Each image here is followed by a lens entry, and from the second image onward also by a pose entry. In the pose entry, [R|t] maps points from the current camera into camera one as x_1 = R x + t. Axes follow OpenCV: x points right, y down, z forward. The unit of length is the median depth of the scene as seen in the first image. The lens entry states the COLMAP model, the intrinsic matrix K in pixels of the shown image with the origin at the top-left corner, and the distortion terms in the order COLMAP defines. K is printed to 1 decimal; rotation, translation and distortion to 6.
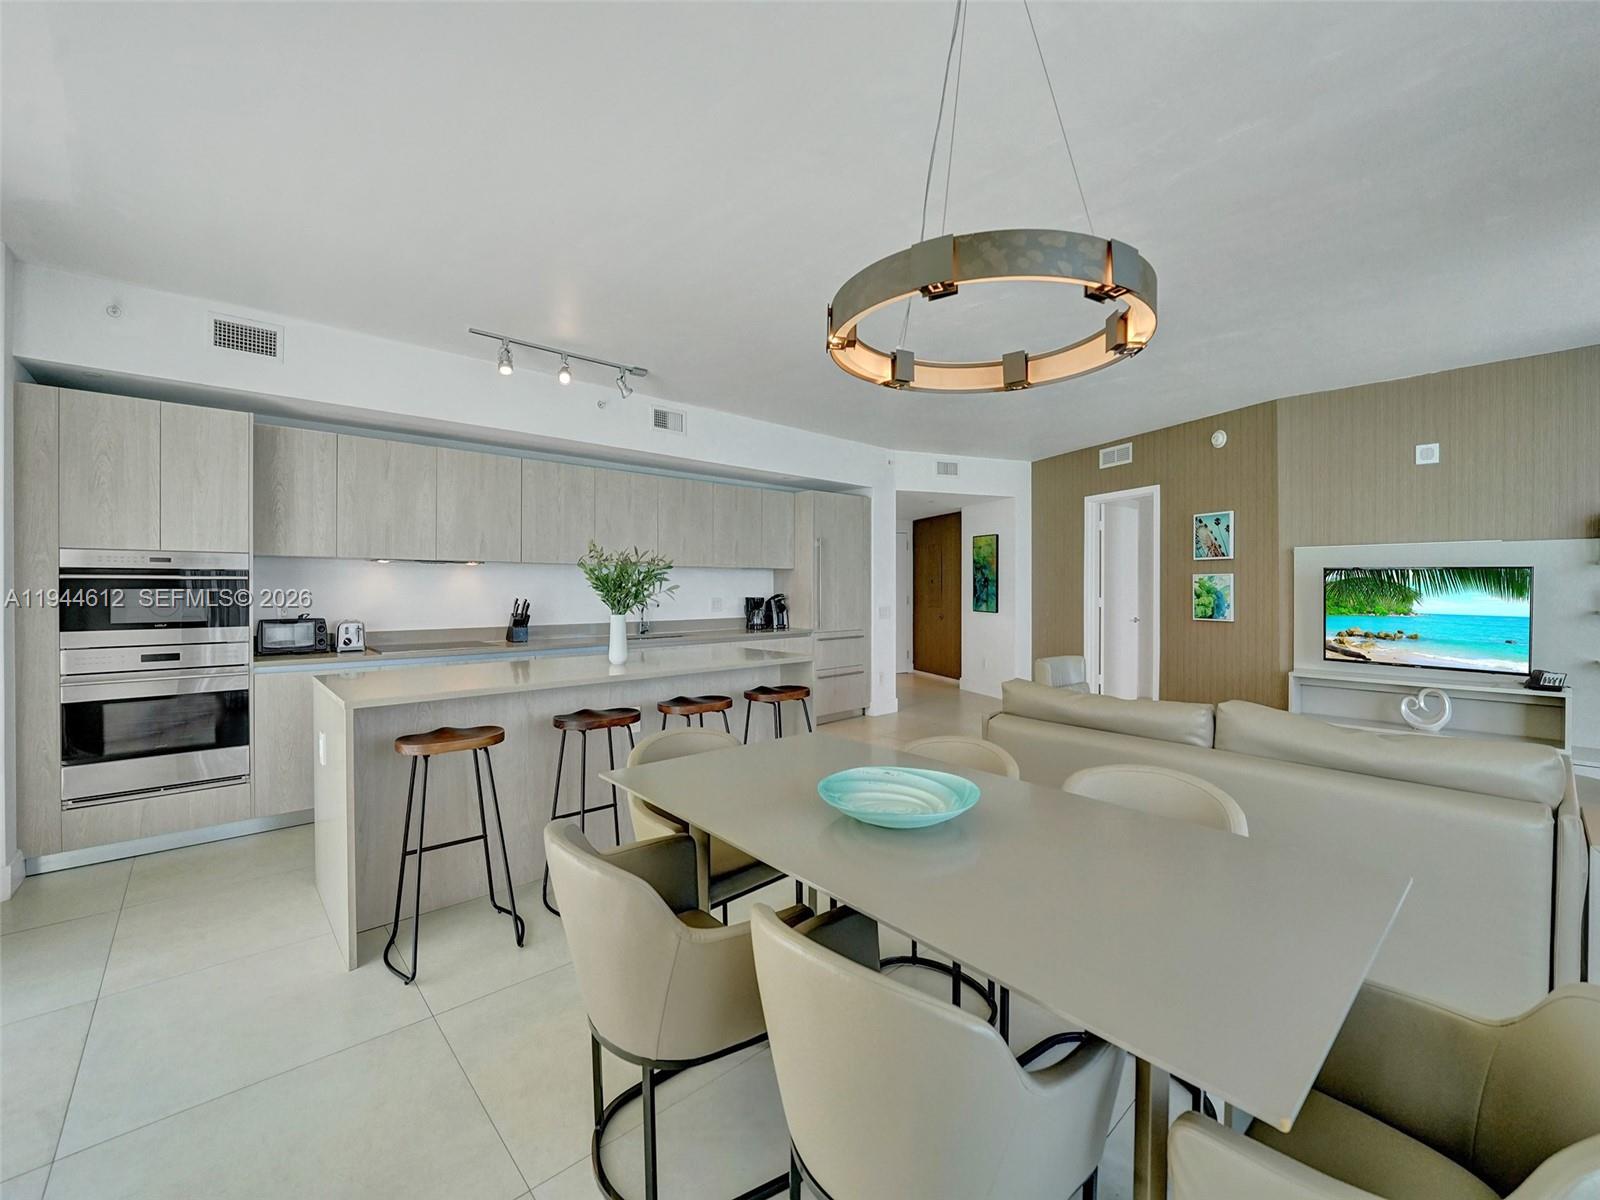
lens RADIAL K [[656.0, 0, 794.6], [0, 656.0, 592.4], [0, 0, 1]] dist [-0.015717, 0.000125]
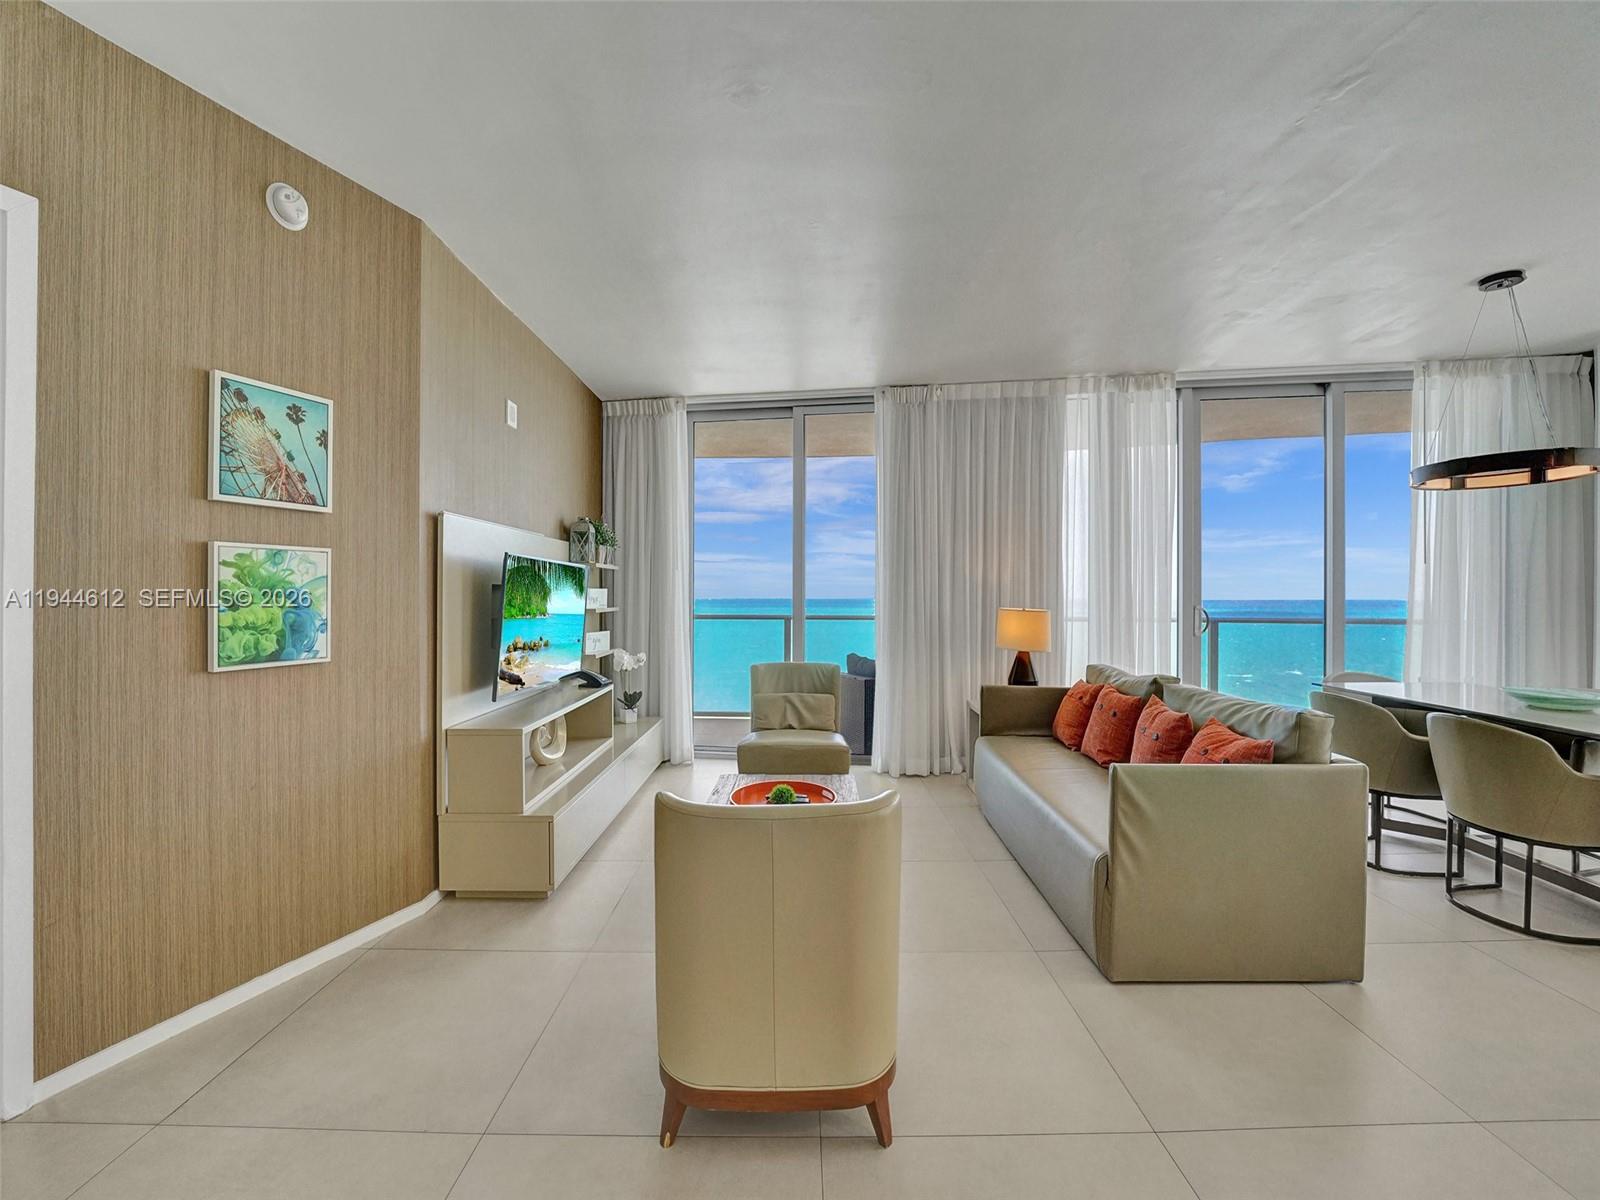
lens RADIAL K [[654.1, 0, 798.9], [0, 654.1, 594.6], [0, 0, 1]] dist [-0.018649, 0.000301]
pose [[-0.740384, 0.000780, 0.672184, 0.178284], [0.005868, 0.999969, 0.005303, 0.000970], [-0.672159, 0.007871, -0.740365, 1.230073]]
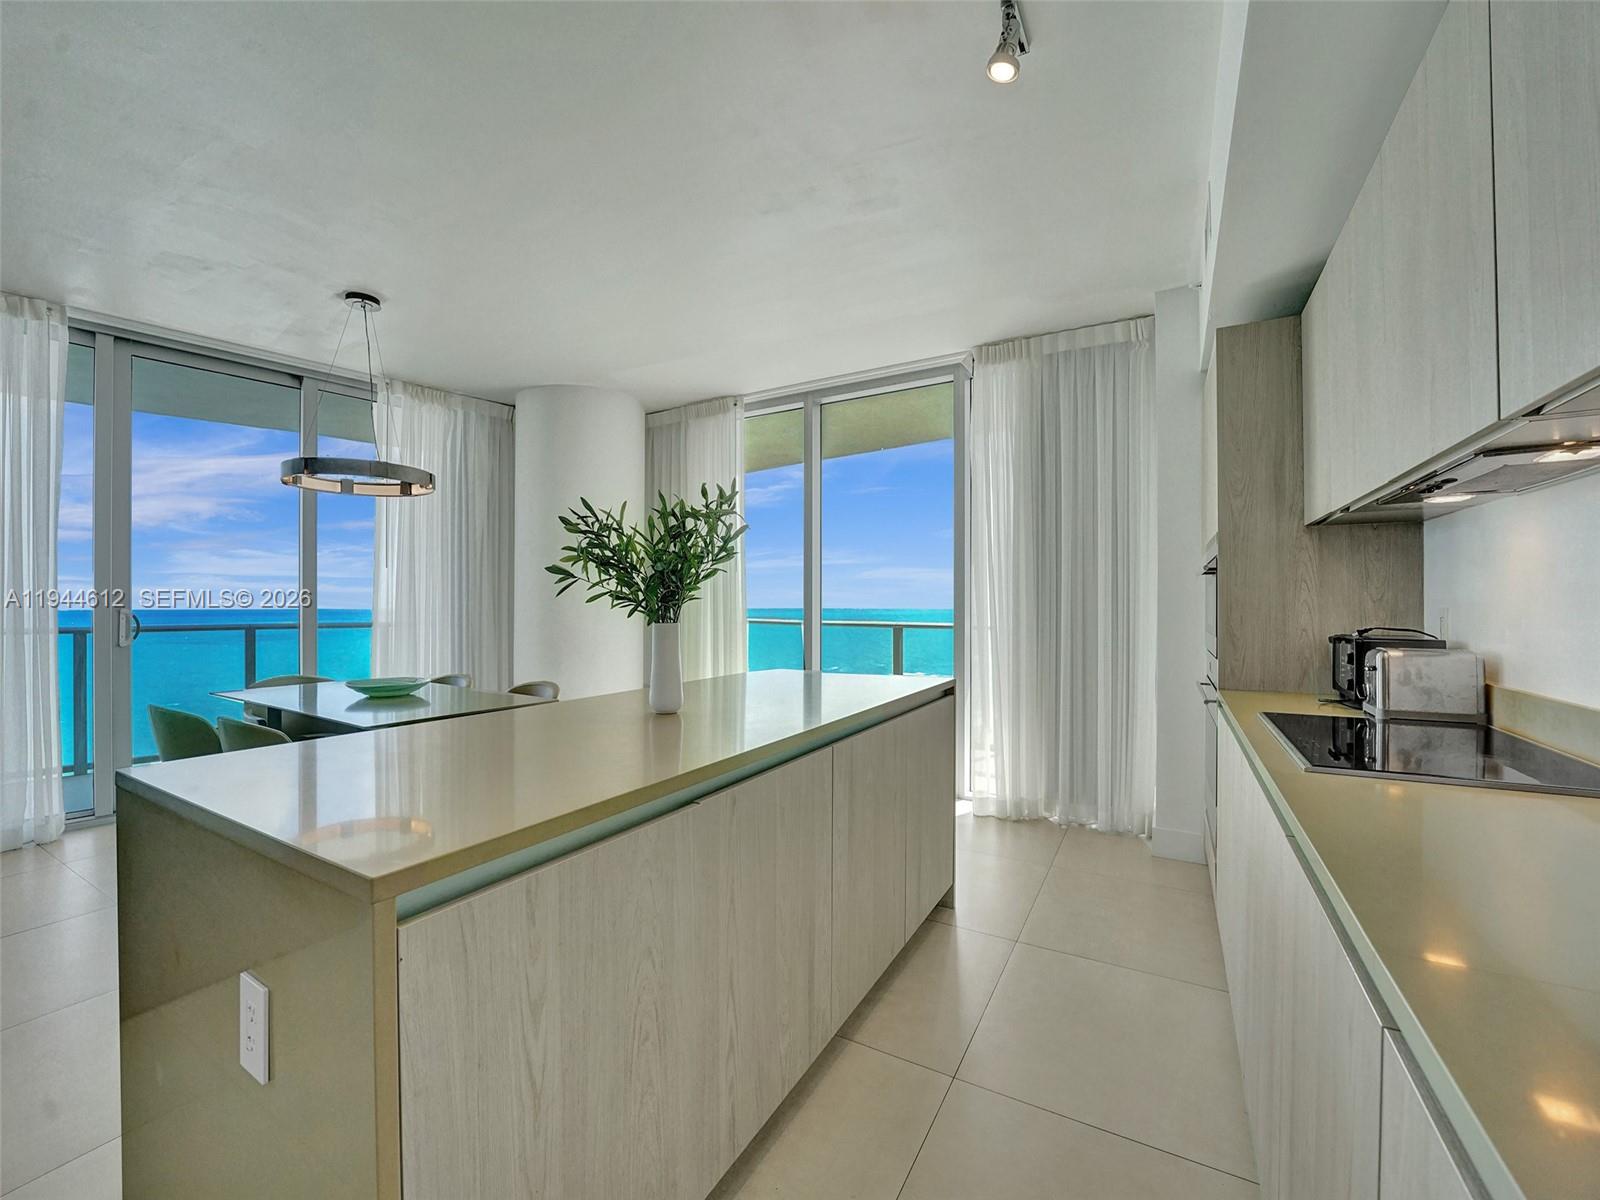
lens RADIAL K [[647.8, 0, 797.2], [0, 647.8, 592.9], [0, 0, 1]] dist [-0.022415, 0.000276]
pose [[-0.950009, -0.000066, -0.312223, -0.135877], [-0.000213, 1.000000, 0.000436, 0.004216], [0.312223, 0.000481, -0.950009, 1.079382]]
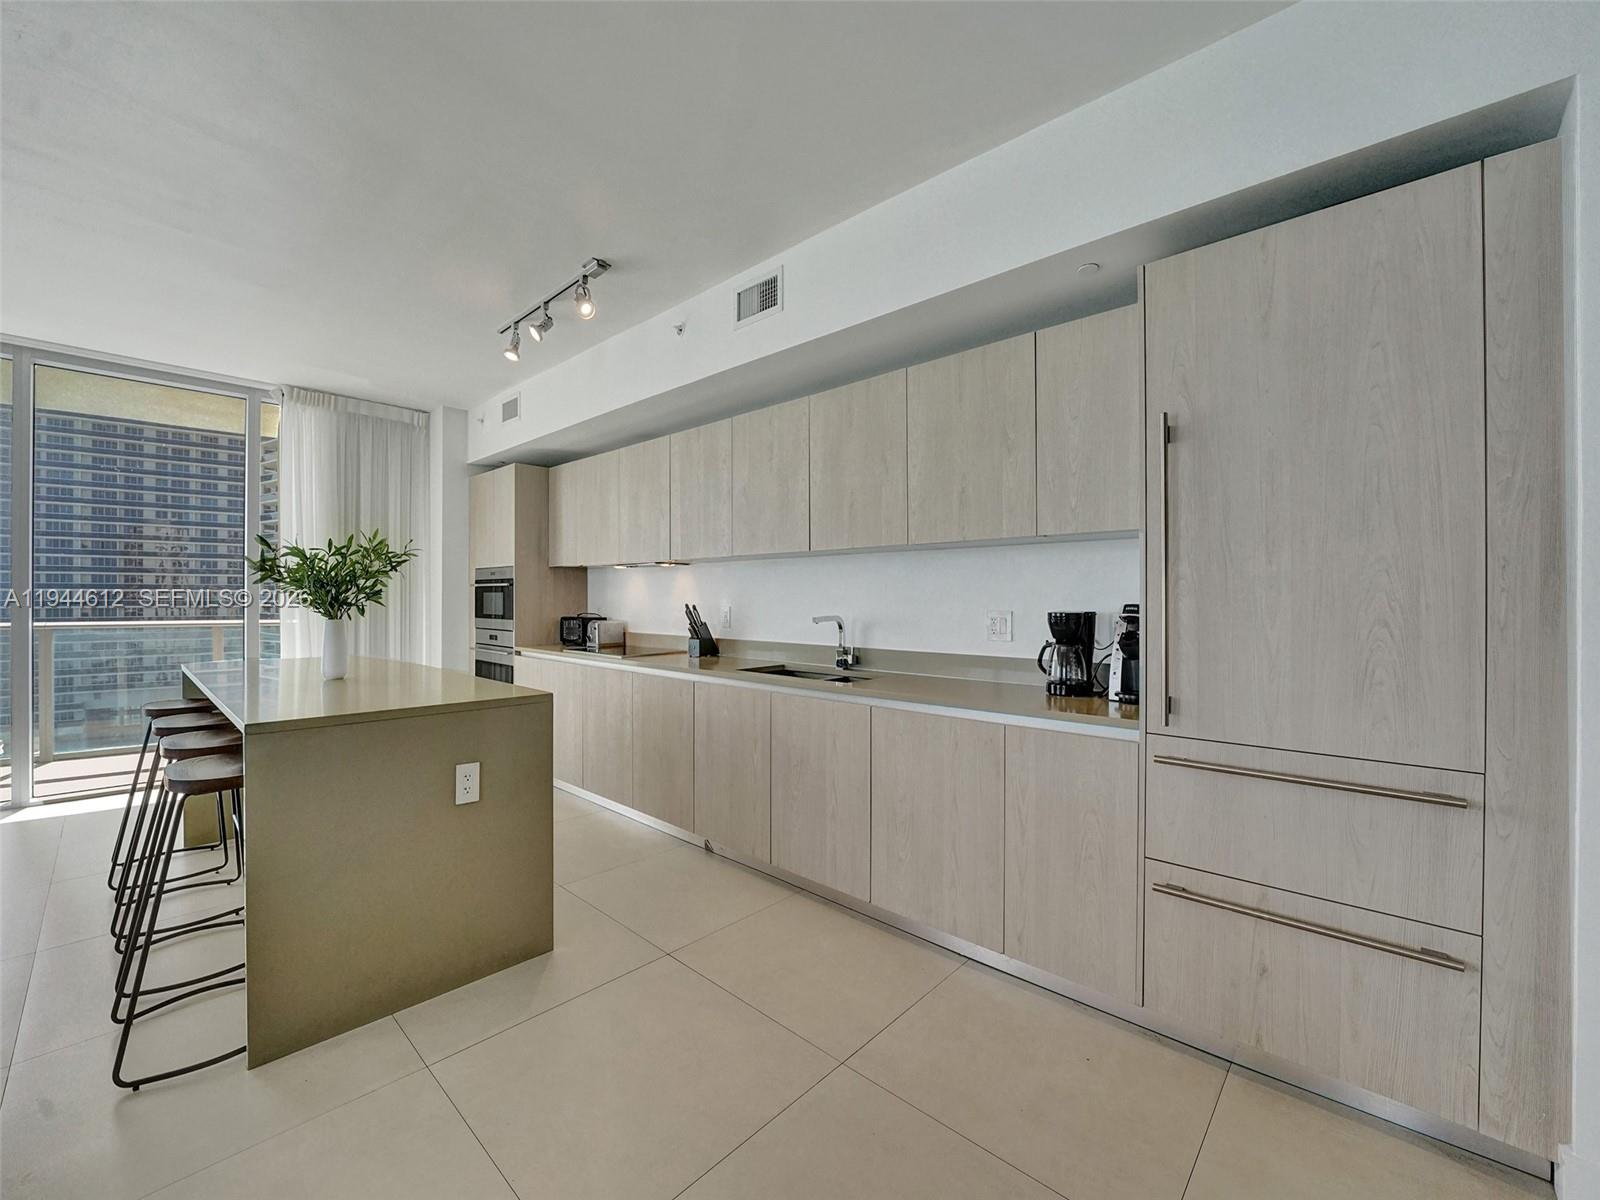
lens RADIAL K [[659.3, 0, 801.0], [0, 659.3, 601.5], [0, 0, 1]] dist [-0.020428, 0.000780]
pose [[0.082201, 0.005149, -0.996602, 0.413794], [-0.009611, 0.999944, 0.004373, 0.001210], [0.996569, 0.009219, 0.082246, 1.057962]]
